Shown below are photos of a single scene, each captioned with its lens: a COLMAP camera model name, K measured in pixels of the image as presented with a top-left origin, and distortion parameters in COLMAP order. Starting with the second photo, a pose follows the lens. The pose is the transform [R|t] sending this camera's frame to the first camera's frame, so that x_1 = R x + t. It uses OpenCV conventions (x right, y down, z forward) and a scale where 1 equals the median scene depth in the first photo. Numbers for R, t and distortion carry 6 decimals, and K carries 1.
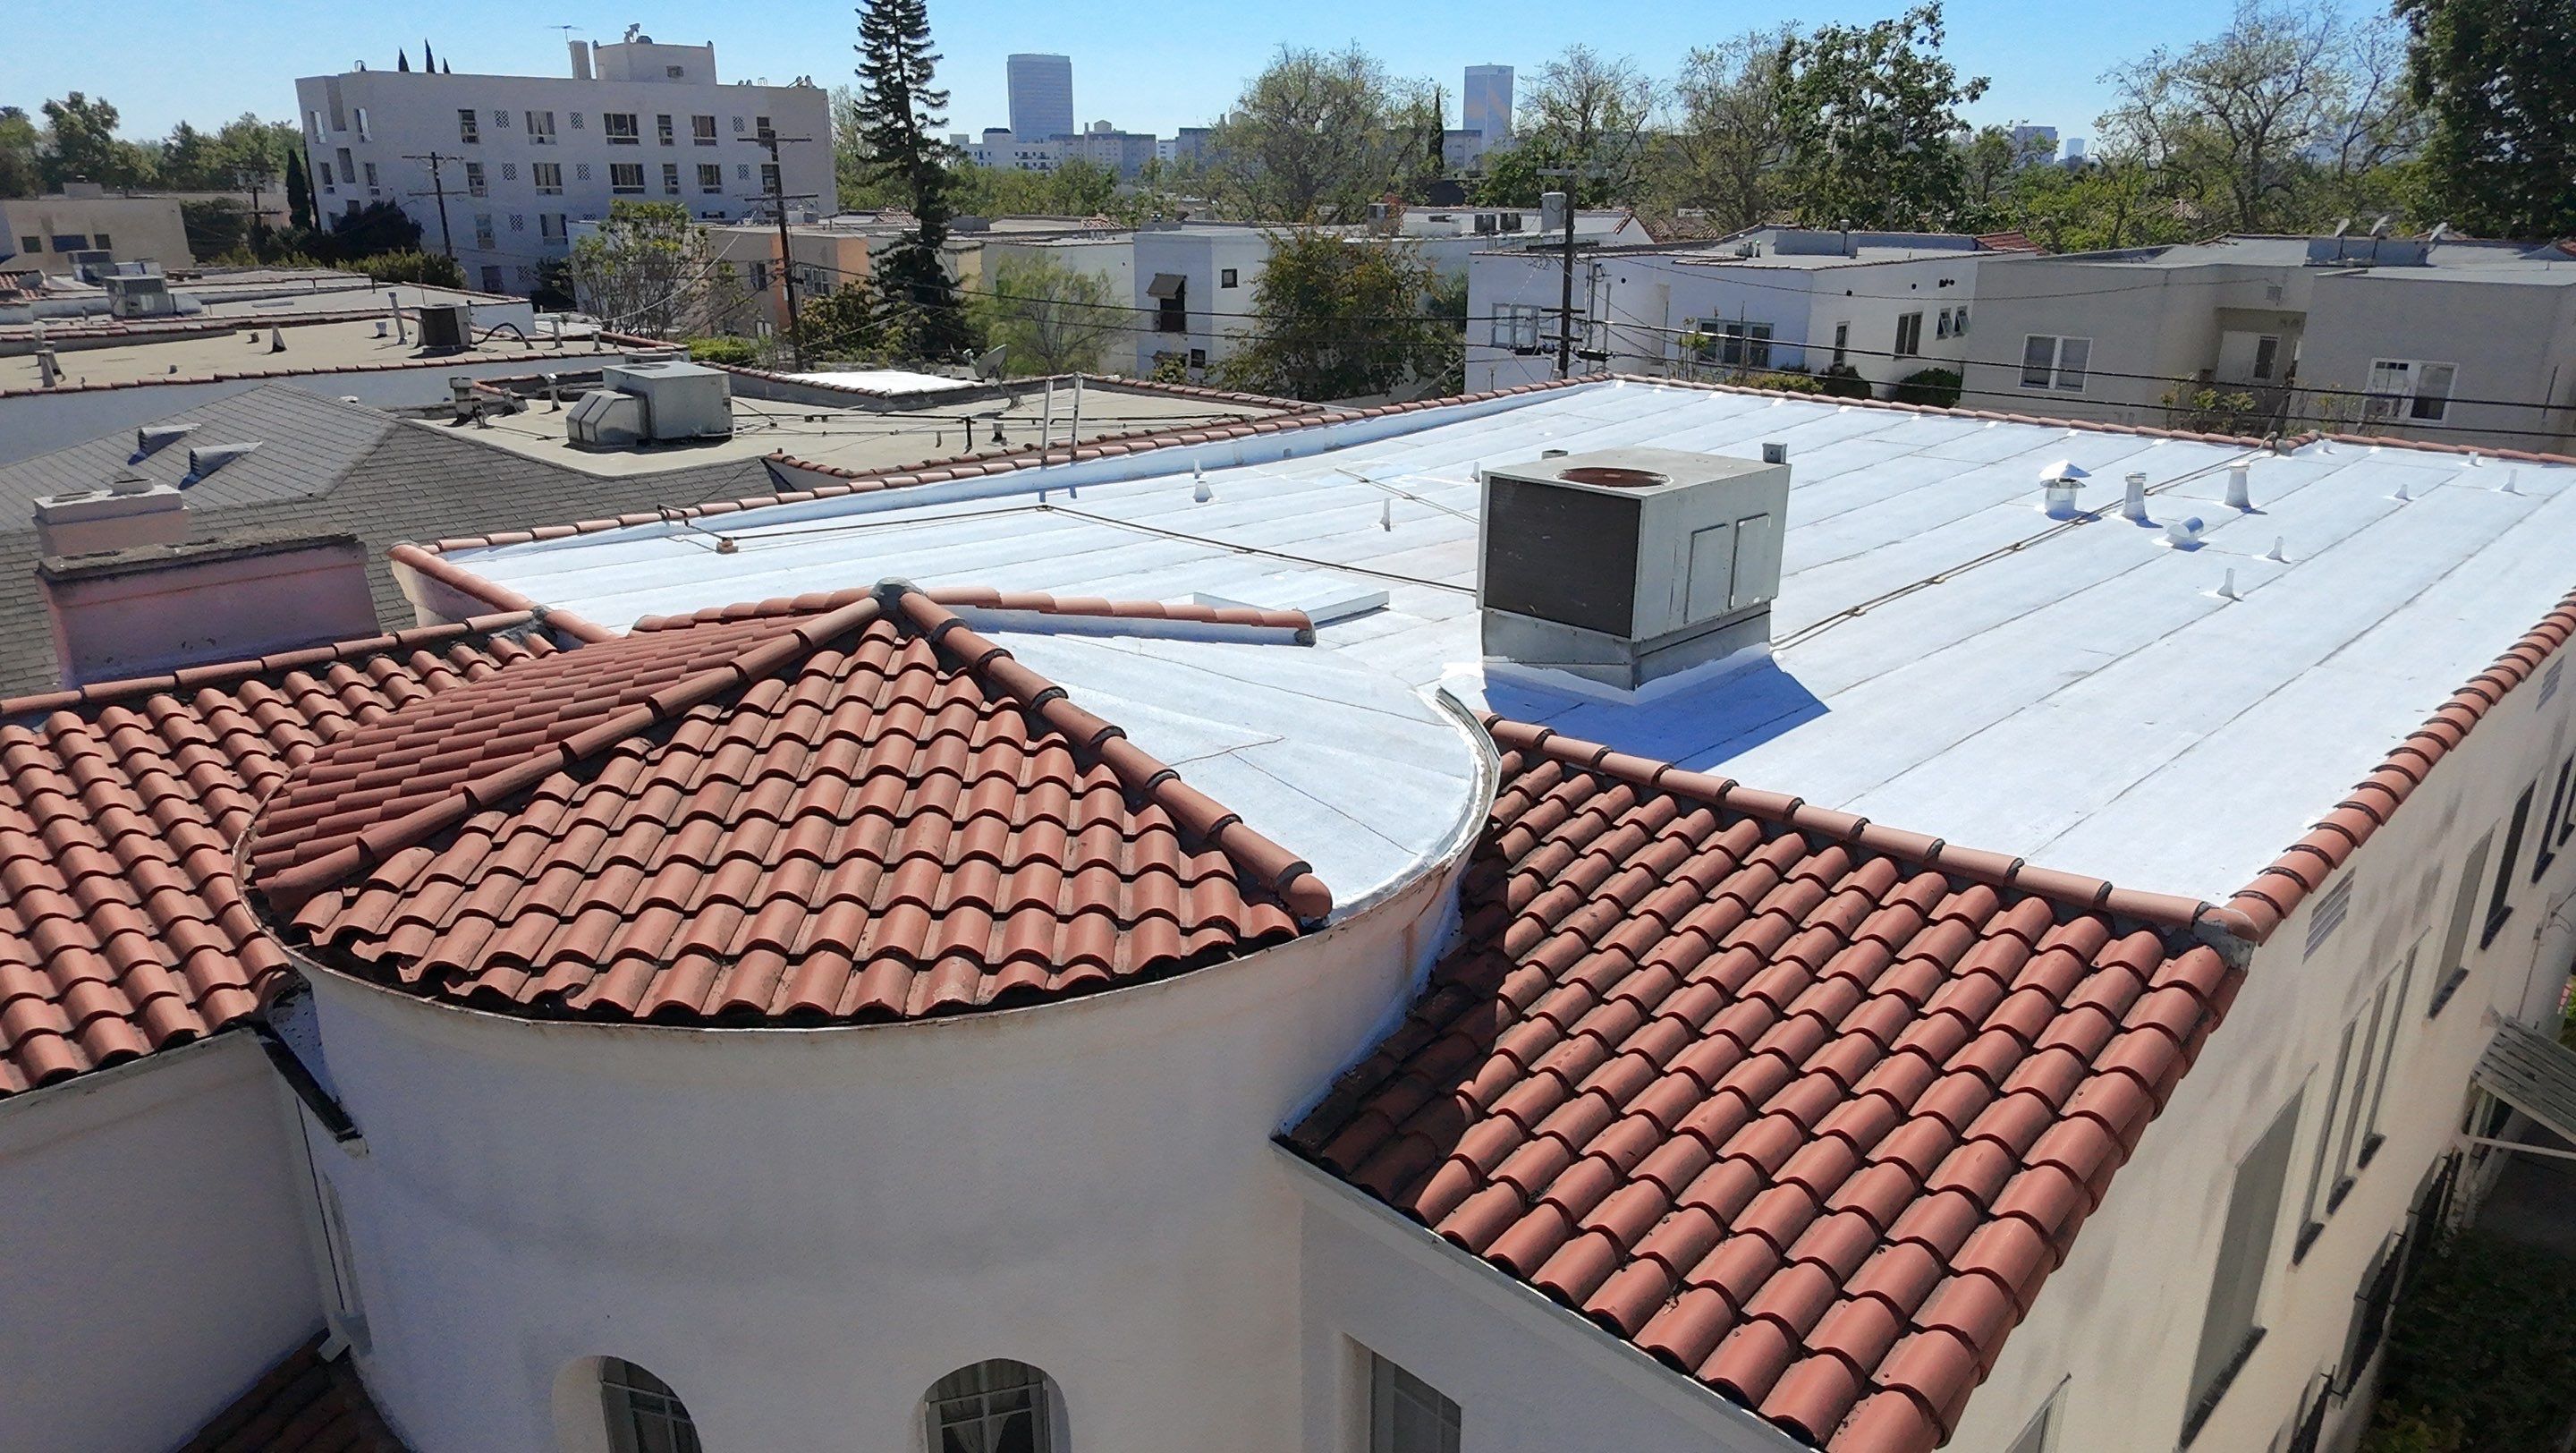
lens RADIAL K [[1654.7, 0, 1285.3], [0, 1654.7, 736.6], [0, 0, 1]] dist [0.004393, 0.000013]
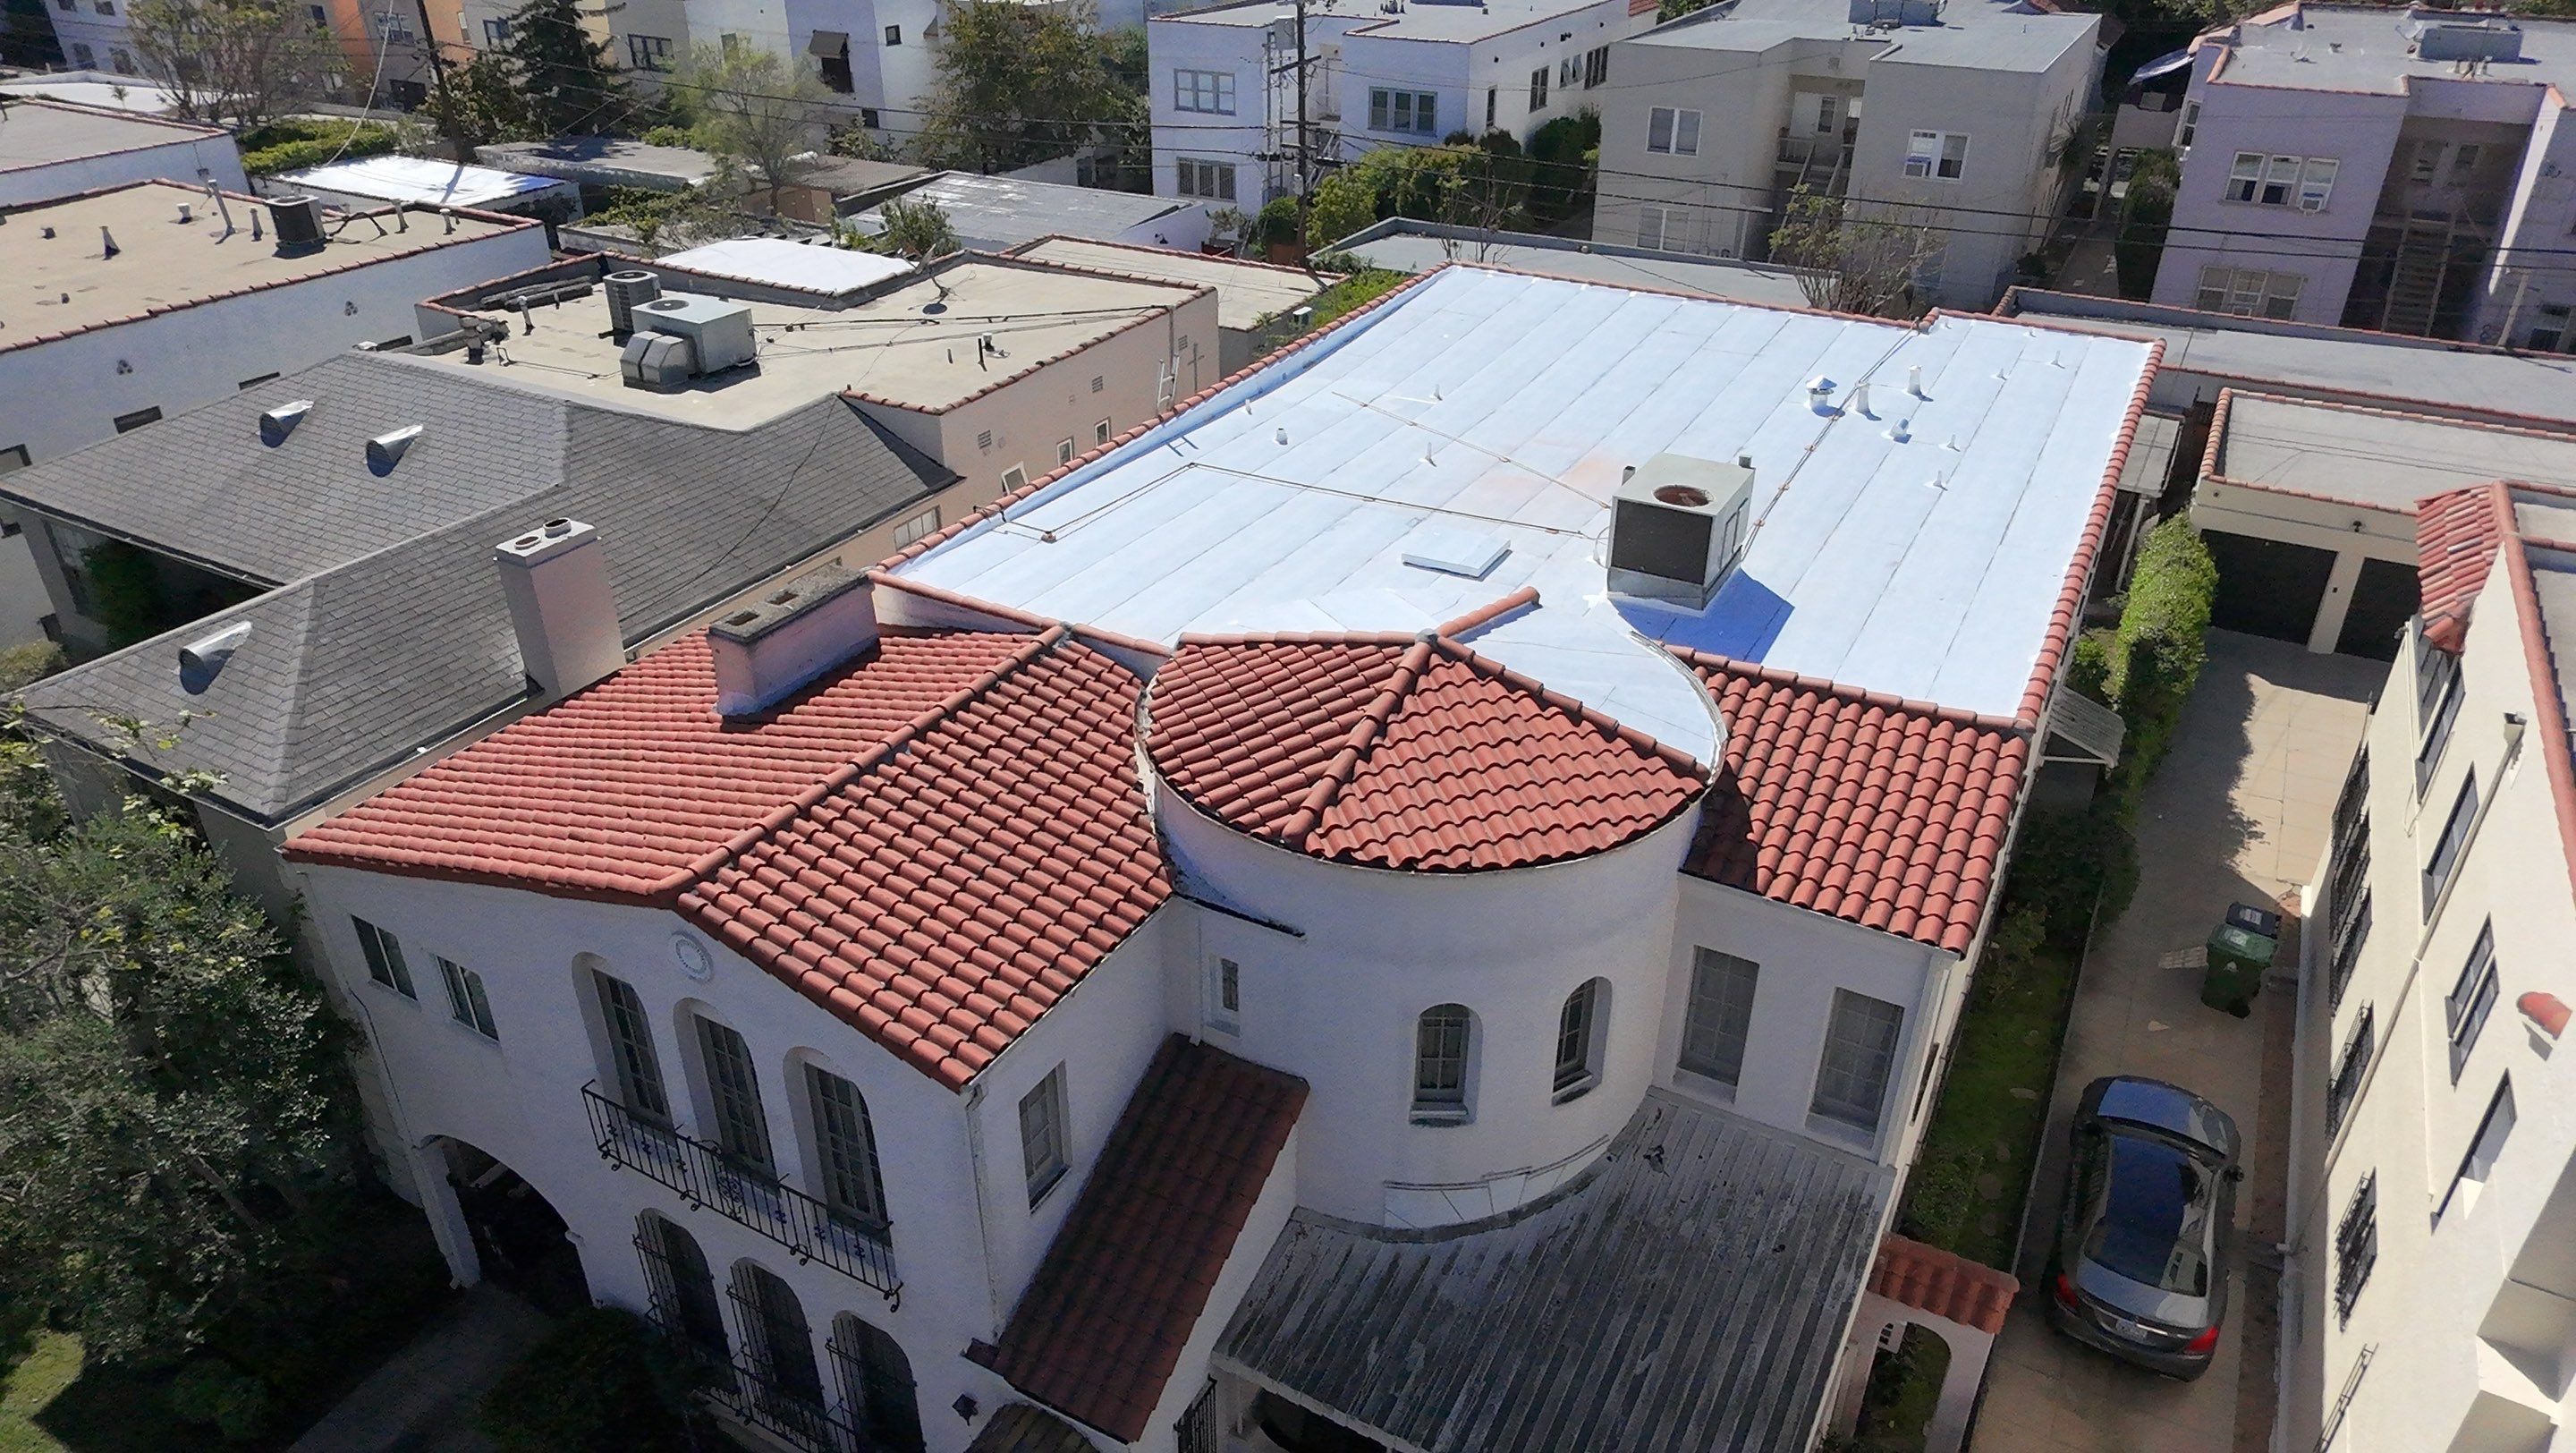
lens RADIAL K [[1654.7, 0, 1281.1], [0, 1654.7, 739.2], [0, 0, 1]] dist [0.004393, 0.000013]
pose [[0.962432, -0.138312, 0.233656, -0.155574], [0.089975, 0.974371, 0.206170, -0.068995], [-0.256183, -0.177401, 0.950210, -0.153708]]
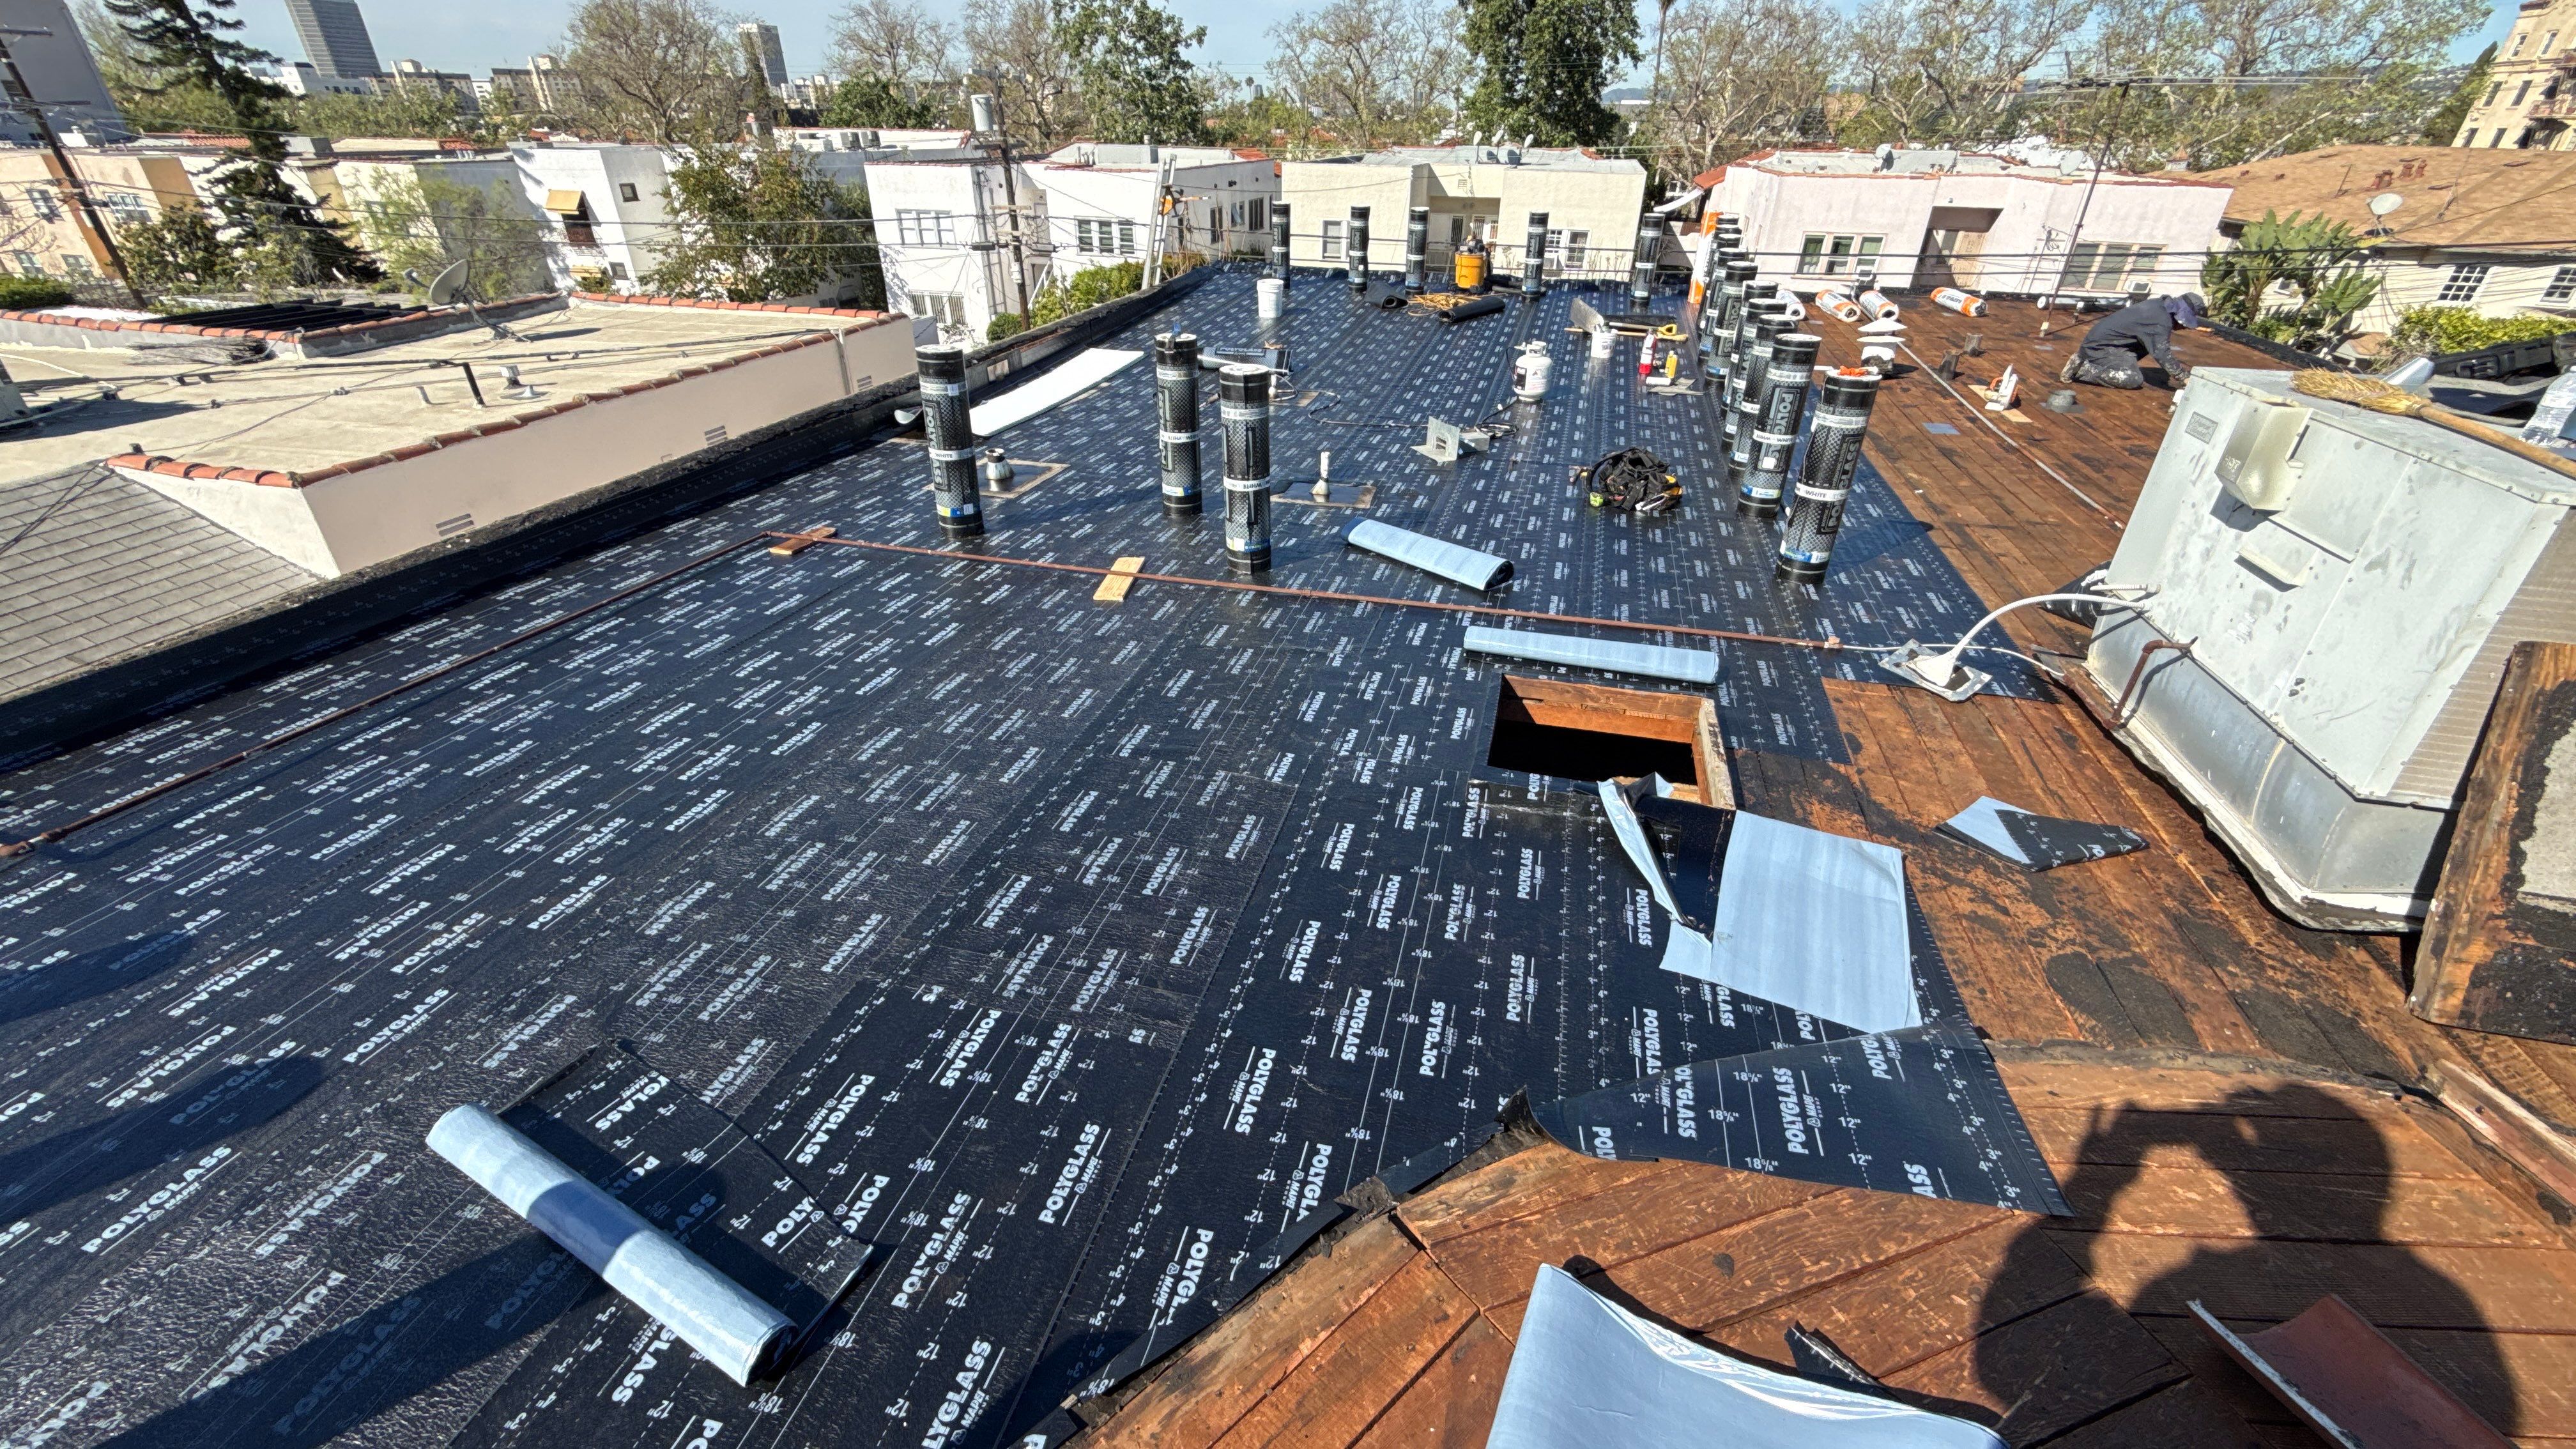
lens RADIAL K [[1026.0, 0, 1292.1], [0, 1026.0, 722.7], [0, 0, 1]] dist [-0.001355, 0.000368]
pose [[0.865023, -0.246405, 0.437059, -0.057263], [0.152066, 0.958882, 0.239629, -0.047625], [-0.478133, -0.140822, 0.866924, 0.207222]]
